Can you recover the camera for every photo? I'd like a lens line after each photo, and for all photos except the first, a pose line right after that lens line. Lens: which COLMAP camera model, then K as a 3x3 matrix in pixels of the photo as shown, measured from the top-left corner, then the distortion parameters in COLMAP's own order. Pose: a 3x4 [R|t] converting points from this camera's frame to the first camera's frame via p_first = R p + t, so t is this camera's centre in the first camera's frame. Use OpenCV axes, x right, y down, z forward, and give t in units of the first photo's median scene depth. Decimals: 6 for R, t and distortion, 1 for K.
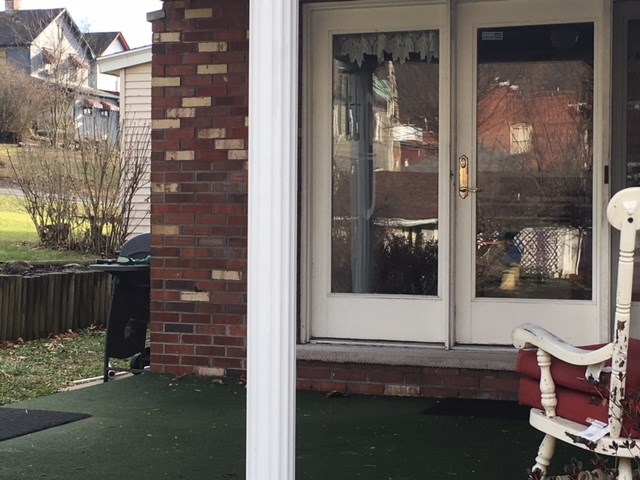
lens RADIAL K [[1280.6, 0, 320.2], [0, 1280.6, 239.5], [0, 0, 1]] dist [-0.007567, 0.000000]
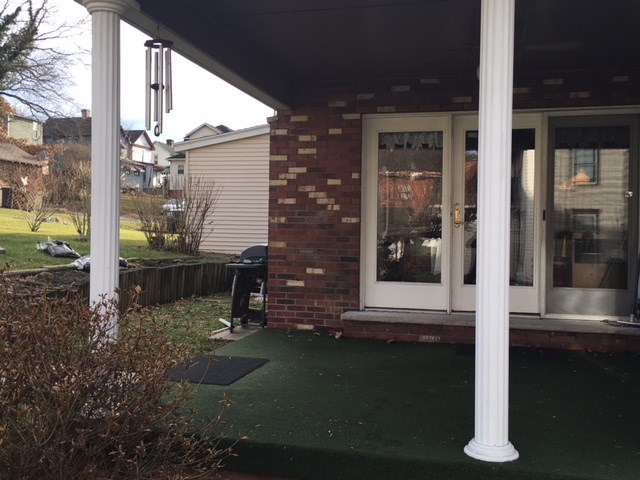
lens RADIAL K [[657.2, 0, 319.6], [0, 657.2, 239.7], [0, 0, 1]] dist [0.009722, 0.000000]
pose [[0.993611, 0.004862, 0.112757, -0.165759], [-0.004697, 0.999987, -0.001729, -0.012563], [-0.112764, 0.001189, 0.993621, 0.120940]]
